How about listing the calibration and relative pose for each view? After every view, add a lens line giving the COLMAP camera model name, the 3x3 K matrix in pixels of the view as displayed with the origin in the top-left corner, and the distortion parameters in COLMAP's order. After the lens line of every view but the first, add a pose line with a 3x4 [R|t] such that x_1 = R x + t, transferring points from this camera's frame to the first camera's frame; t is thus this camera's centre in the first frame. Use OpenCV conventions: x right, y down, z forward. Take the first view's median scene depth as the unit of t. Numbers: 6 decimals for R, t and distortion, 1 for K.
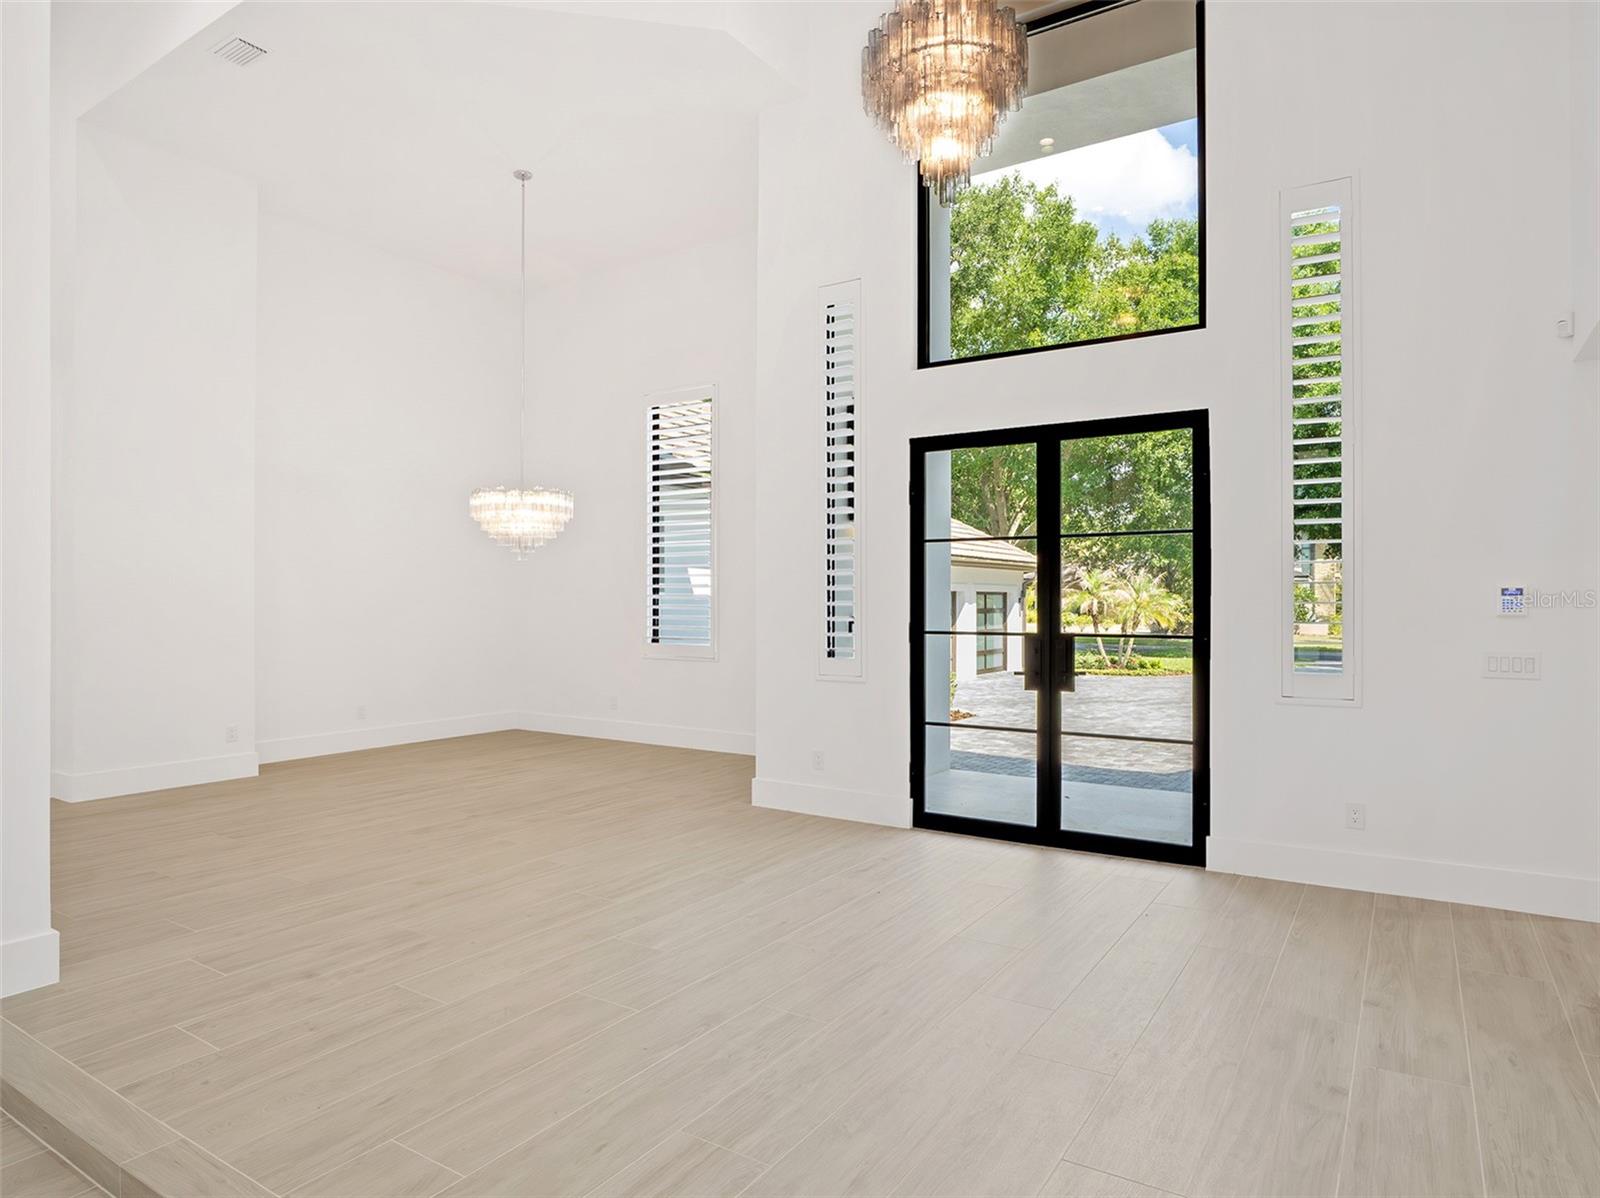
lens RADIAL K [[957.5, 0, 797.9], [0, 957.5, 604.7], [0, 0, 1]] dist [-0.030156, 0.011251]
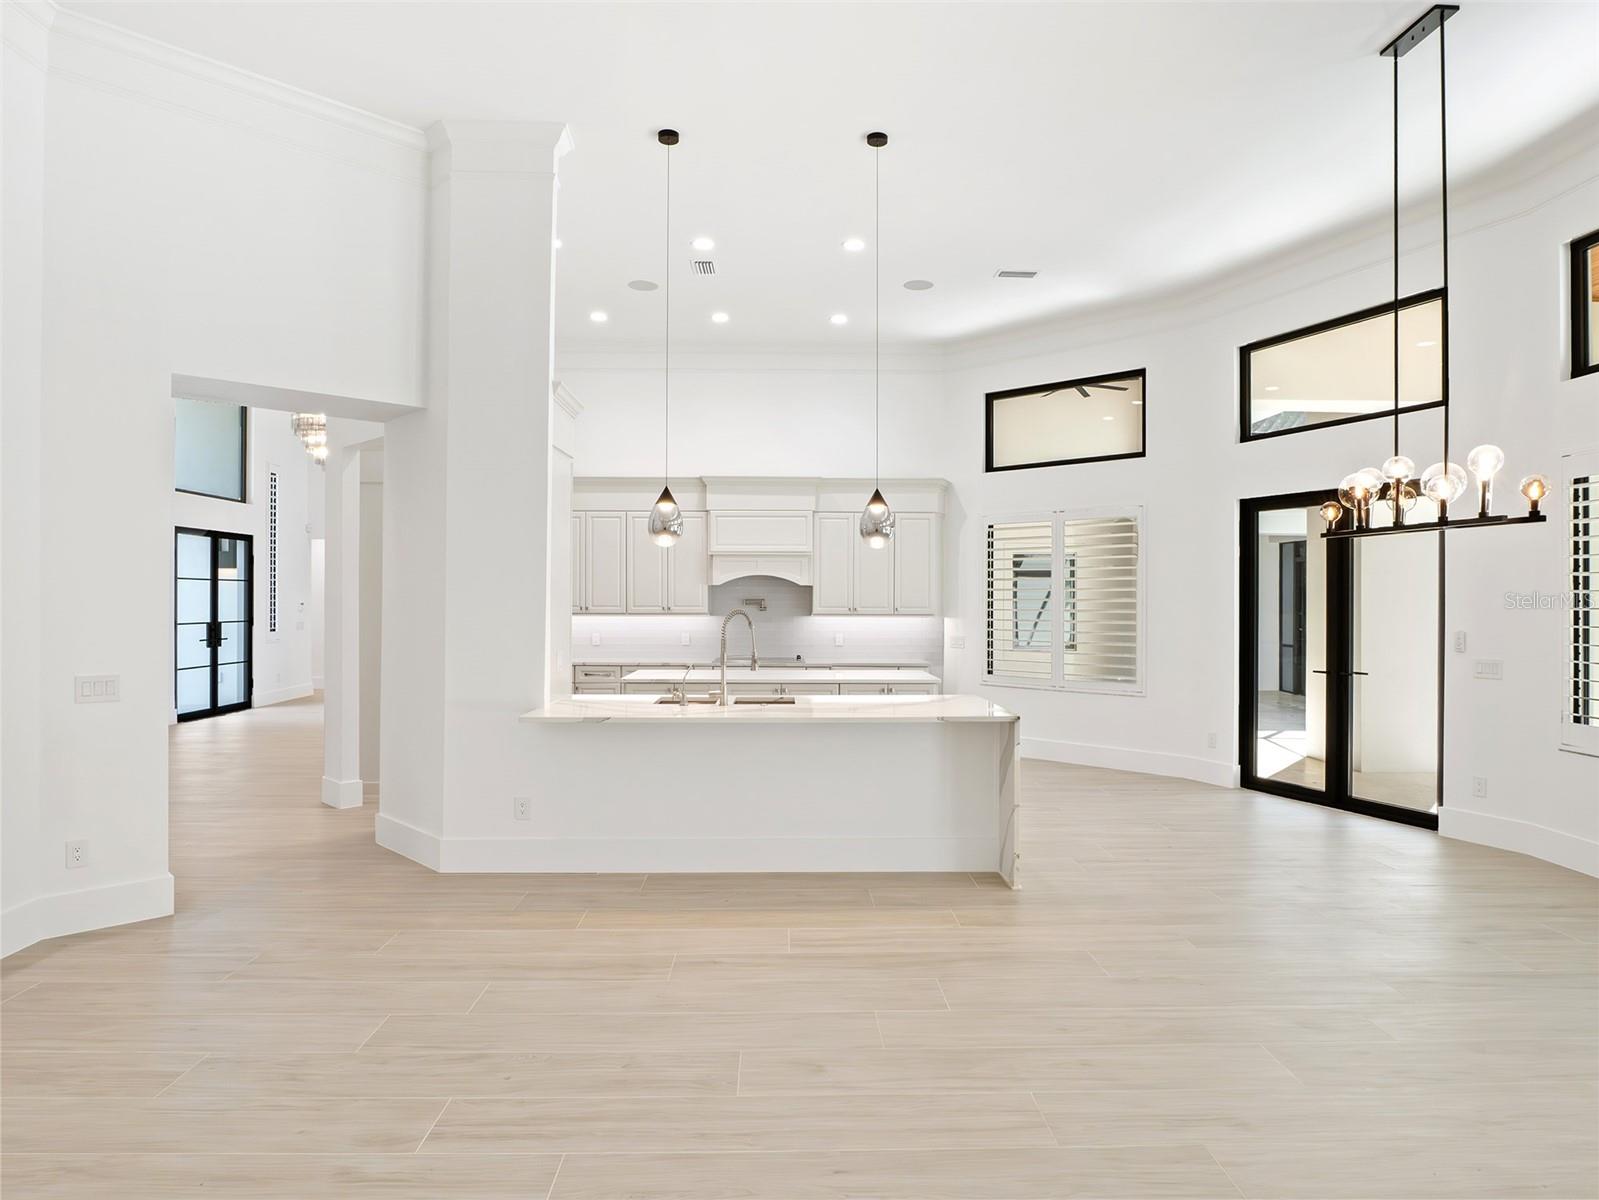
lens RADIAL K [[956.9, 0, 799.1], [0, 956.9, 605.2], [0, 0, 1]] dist [-0.030156, 0.011251]
pose [[-0.561043, -0.010862, 0.827716, -2.673022], [-0.004115, 0.999938, 0.010333, -0.043427], [-0.827777, 0.002391, -0.561053, 1.247090]]
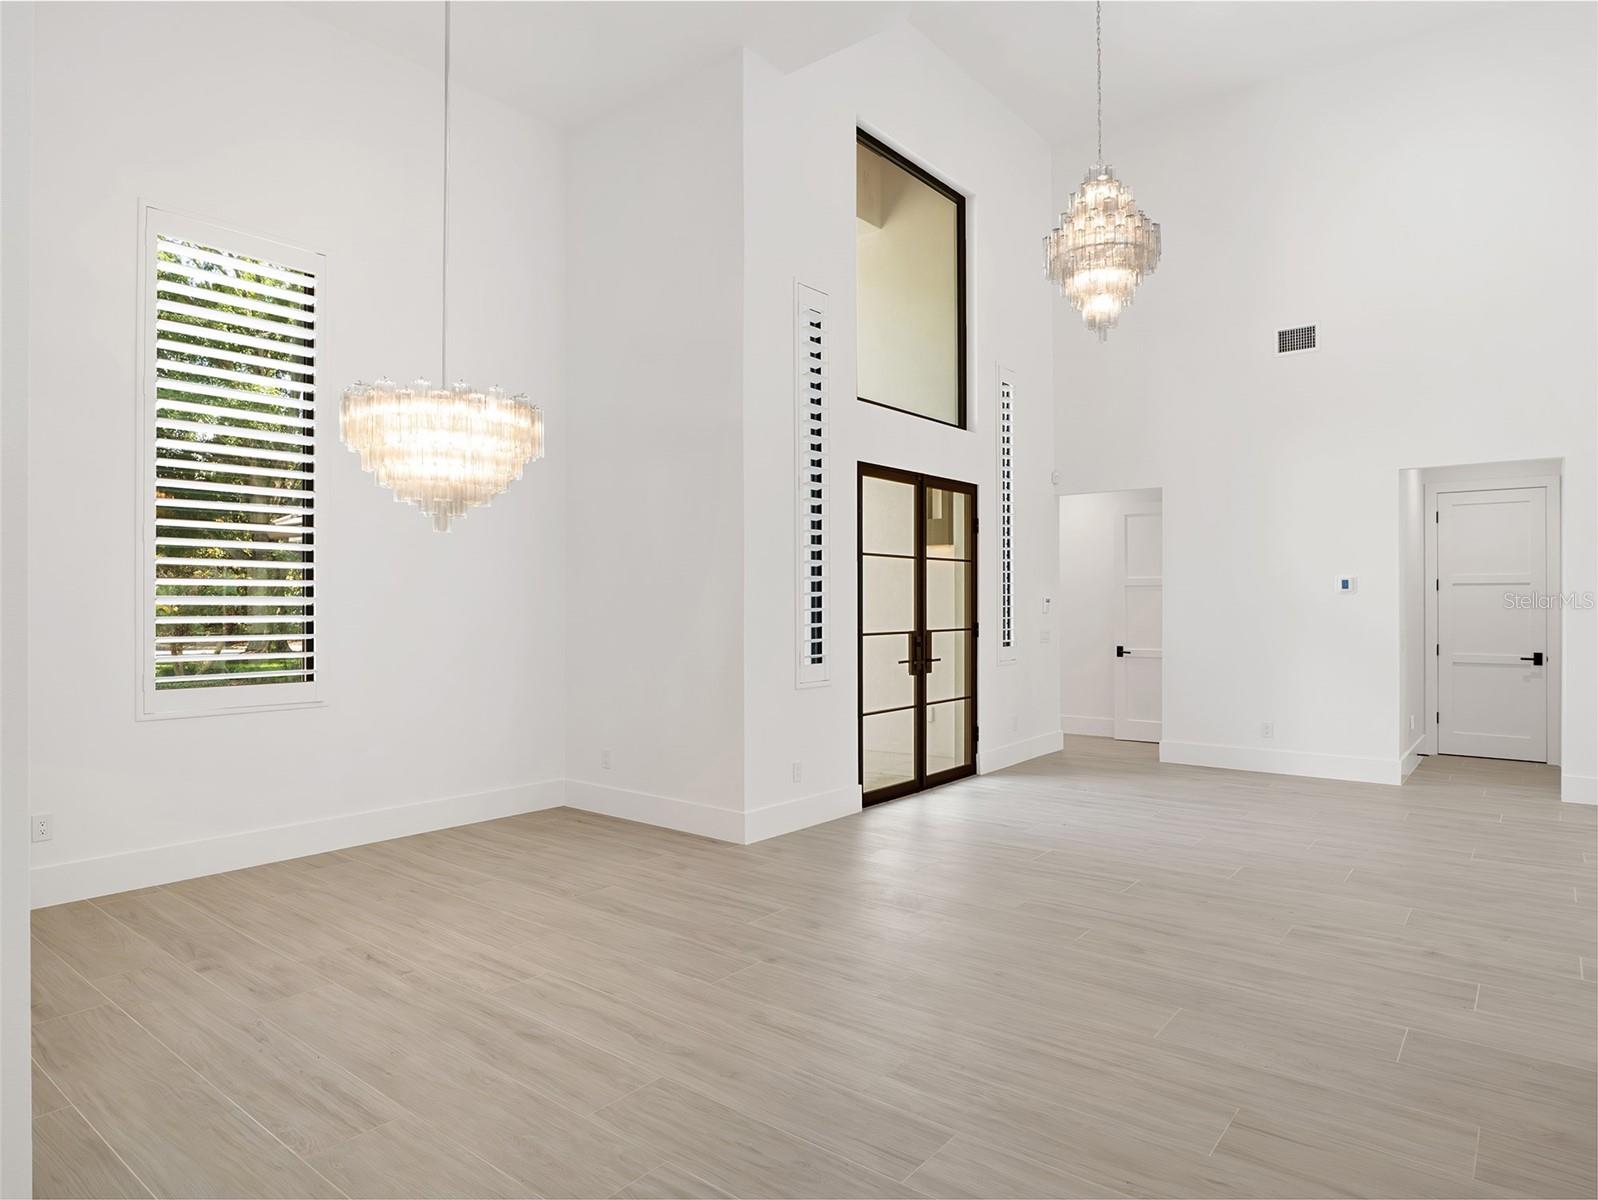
lens RADIAL K [[956.3, 0, 793.1], [0, 956.3, 599.2], [0, 0, 1]] dist [-0.030156, 0.011251]
pose [[0.098719, 0.000866, 0.995115, -1.204575], [0.005102, 0.999986, -0.001376, -0.014046], [-0.995102, 0.005213, 0.098713, 1.170902]]
